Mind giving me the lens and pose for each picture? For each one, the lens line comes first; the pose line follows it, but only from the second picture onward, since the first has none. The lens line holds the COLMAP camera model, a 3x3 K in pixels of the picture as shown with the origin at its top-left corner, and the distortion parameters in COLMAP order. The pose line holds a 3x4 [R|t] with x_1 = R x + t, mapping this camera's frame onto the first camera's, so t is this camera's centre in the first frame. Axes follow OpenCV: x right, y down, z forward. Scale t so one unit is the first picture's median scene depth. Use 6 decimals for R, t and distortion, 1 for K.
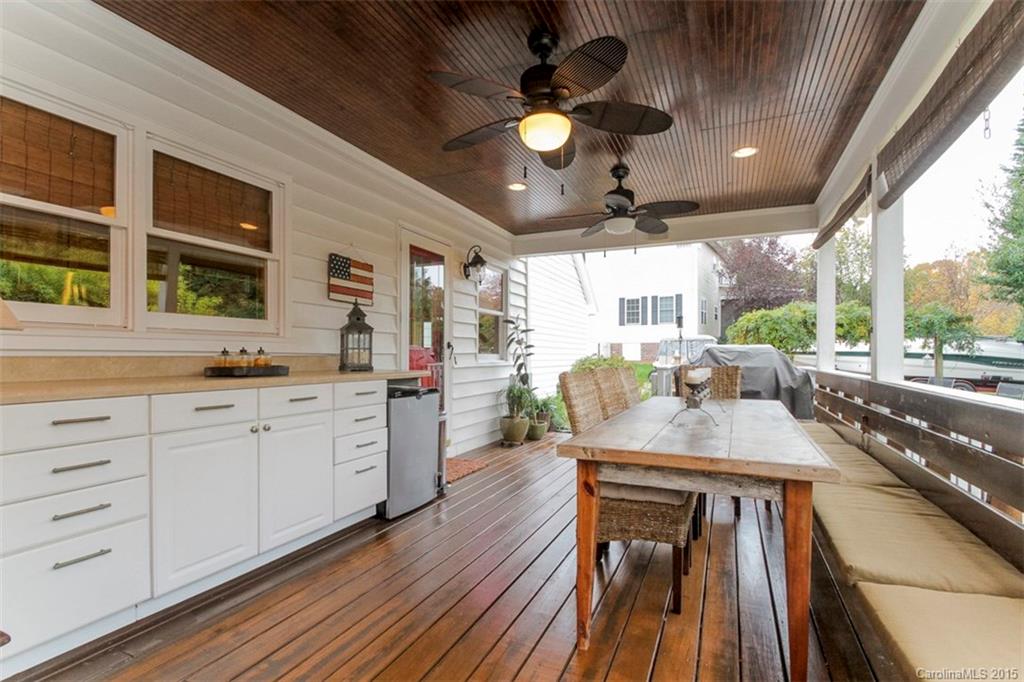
lens RADIAL K [[490.7, 0, 508.9], [0, 490.7, 357.3], [0, 0, 1]] dist [0.003050, -0.012456]
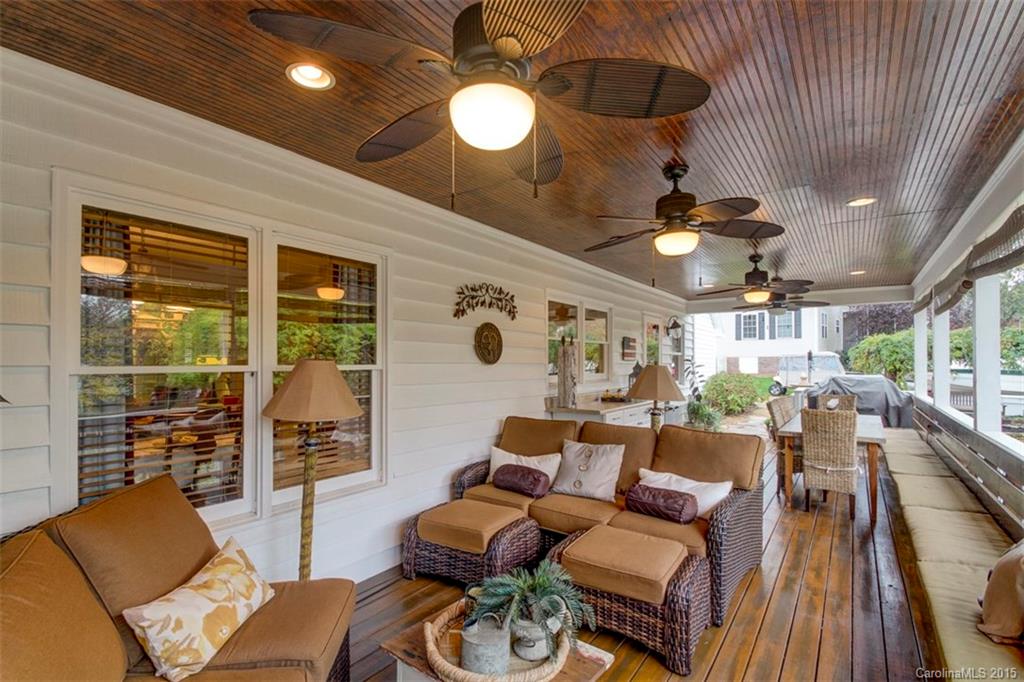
lens RADIAL K [[490.7, 0, 508.9], [0, 490.7, 357.3], [0, 0, 1]] dist [0.003050, -0.012456]
pose [[0.981799, -0.006120, -0.189825, -0.132308], [0.002895, 0.999847, -0.017265, -0.029416], [0.189902, 0.016401, 0.981666, -0.305903]]
